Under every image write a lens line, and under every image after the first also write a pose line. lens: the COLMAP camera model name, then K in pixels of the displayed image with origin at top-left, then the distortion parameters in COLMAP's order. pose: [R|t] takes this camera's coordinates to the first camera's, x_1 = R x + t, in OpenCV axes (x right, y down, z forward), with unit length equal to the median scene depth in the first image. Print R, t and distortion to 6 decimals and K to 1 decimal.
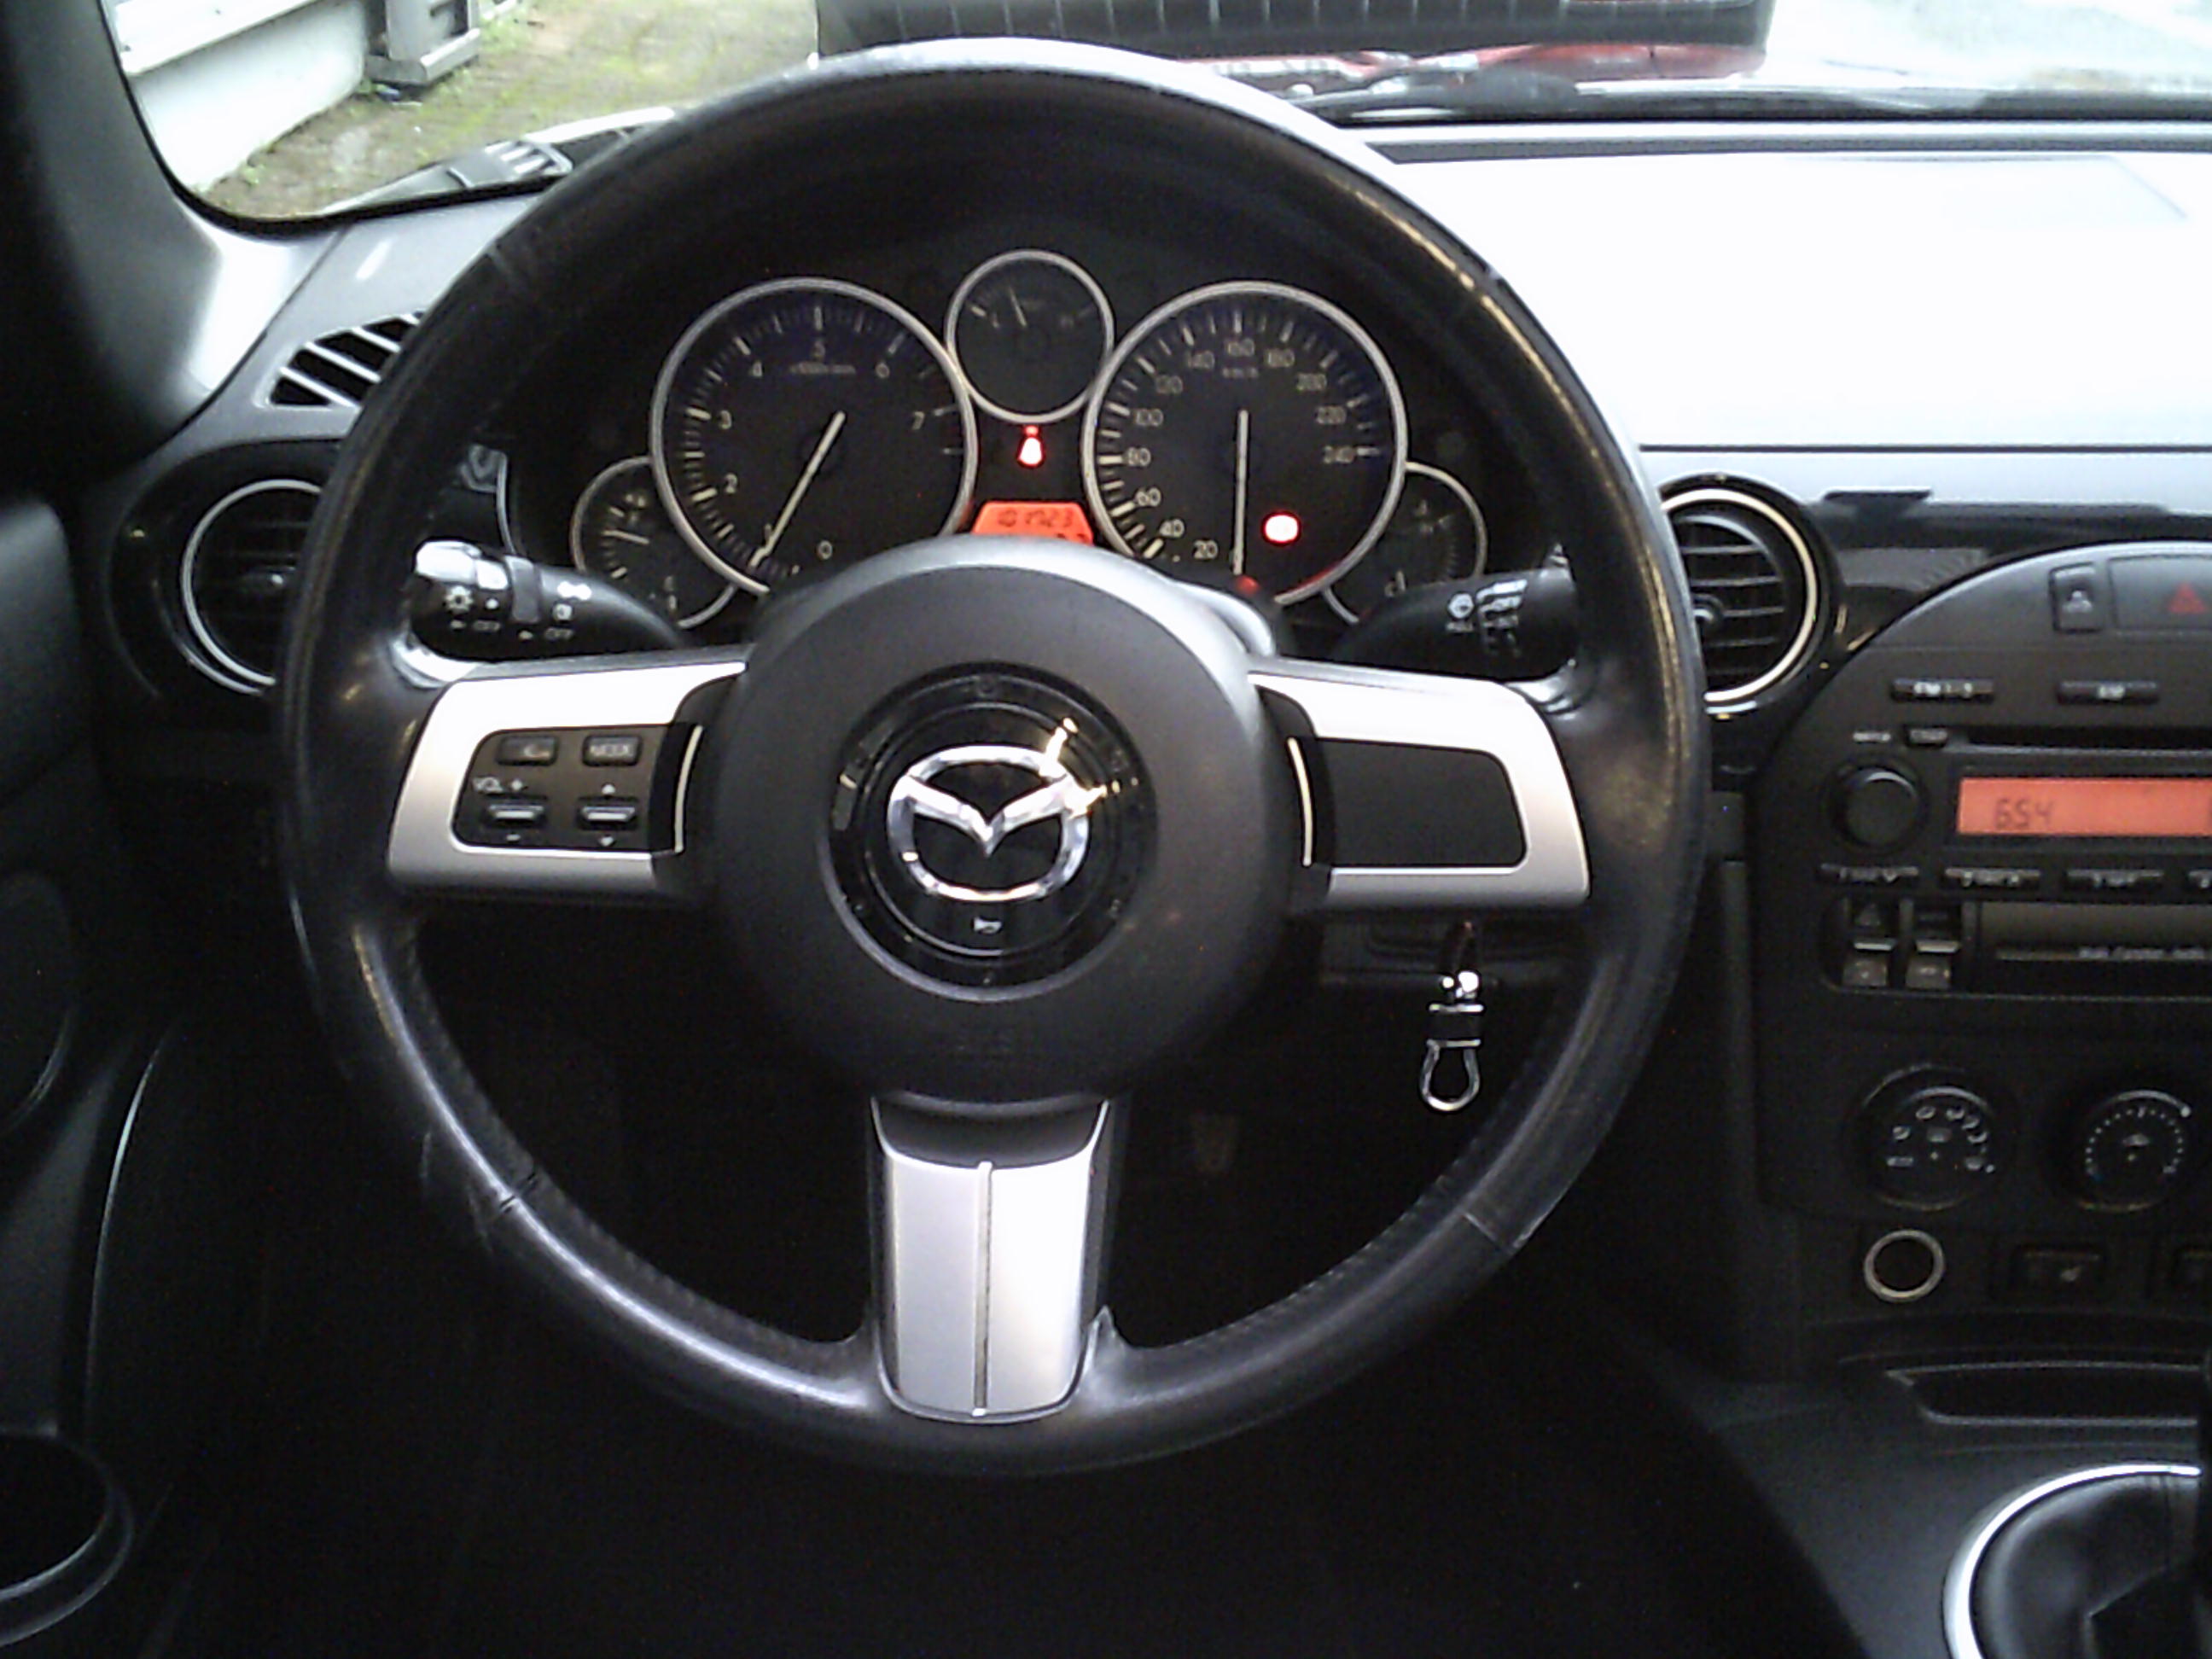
lens RADIAL K [[2500.7, 0, 1236.5], [0, 2500.7, 833.9], [0, 0, 1]] dist [0.047343, -0.039998]
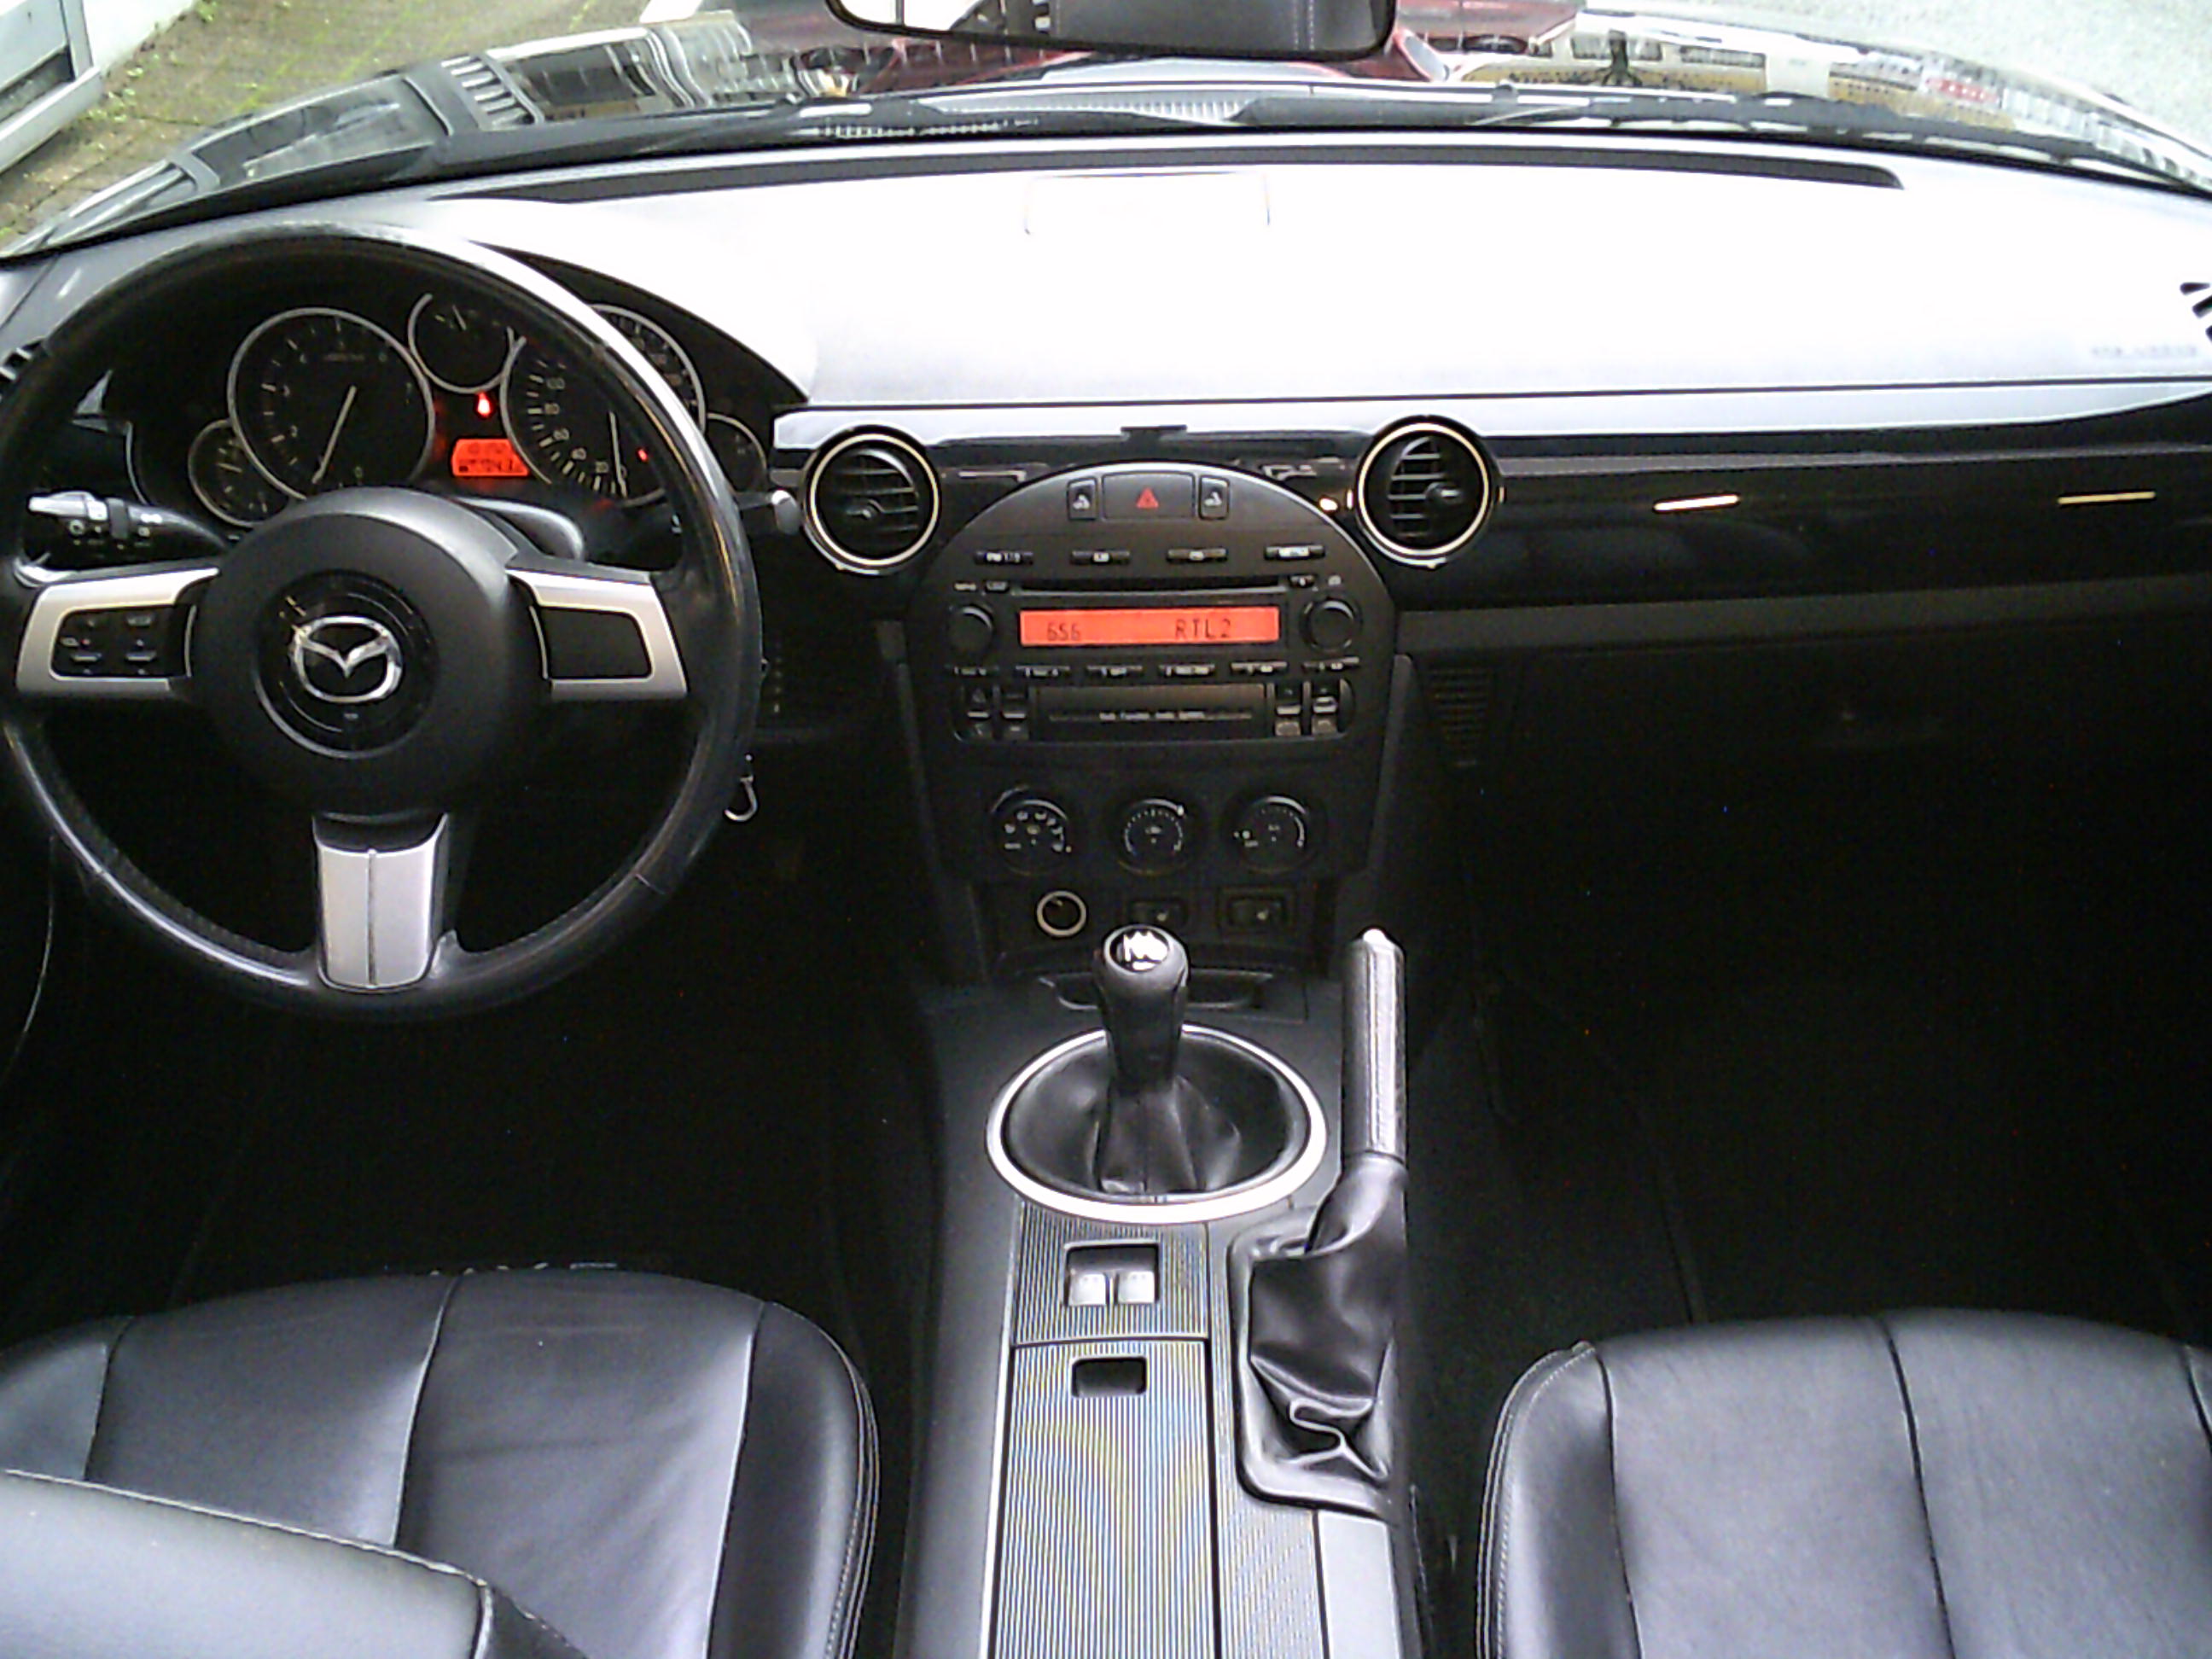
lens RADIAL K [[2500.7, 0, 1236.5], [0, 2500.7, 833.9], [0, 0, 1]] dist [0.047343, -0.039998]
pose [[0.999420, -0.018256, -0.028733, 0.473364], [0.020956, 0.995095, 0.096674, -0.032497], [0.026828, -0.097220, 0.994901, -0.633927]]
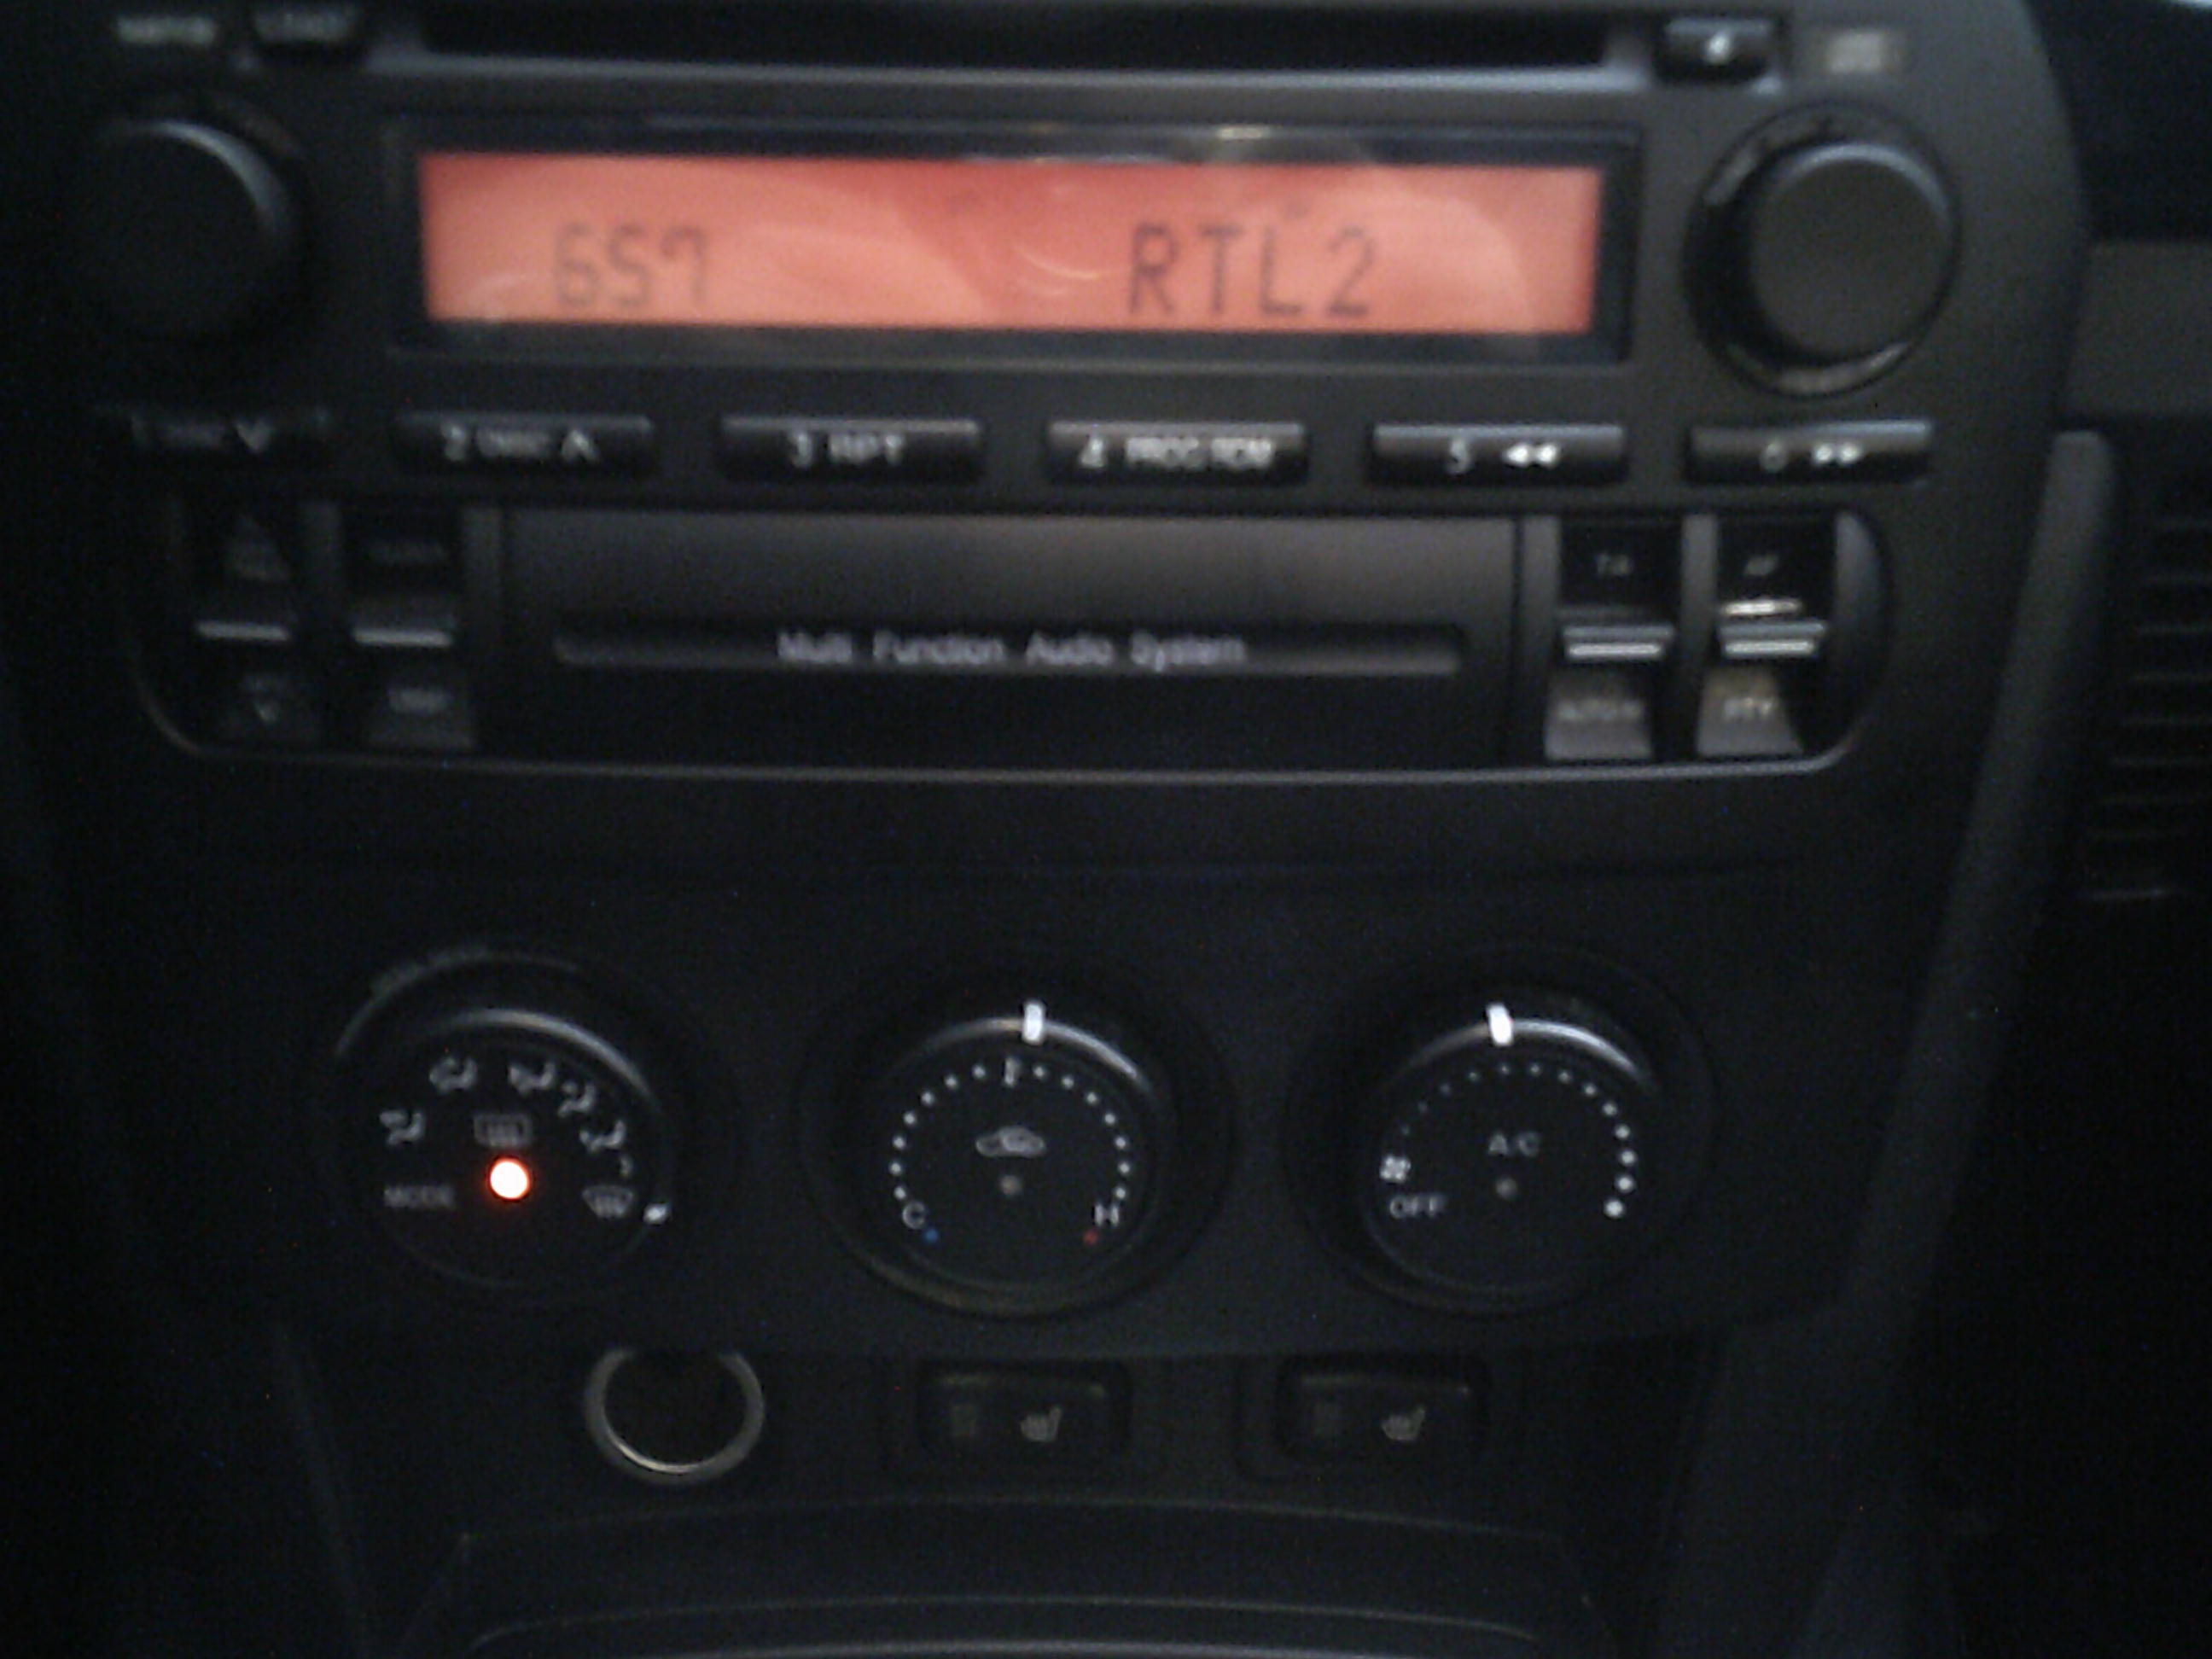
lens RADIAL K [[2500.7, 0, 1236.5], [0, 2500.7, 833.9], [0, 0, 1]] dist [0.047343, -0.039998]
pose [[0.999898, 0.003928, 0.013723, 0.400037], [-0.004589, 0.998815, 0.048460, 0.056689], [-0.013517, -0.048518, 0.998731, 0.633425]]
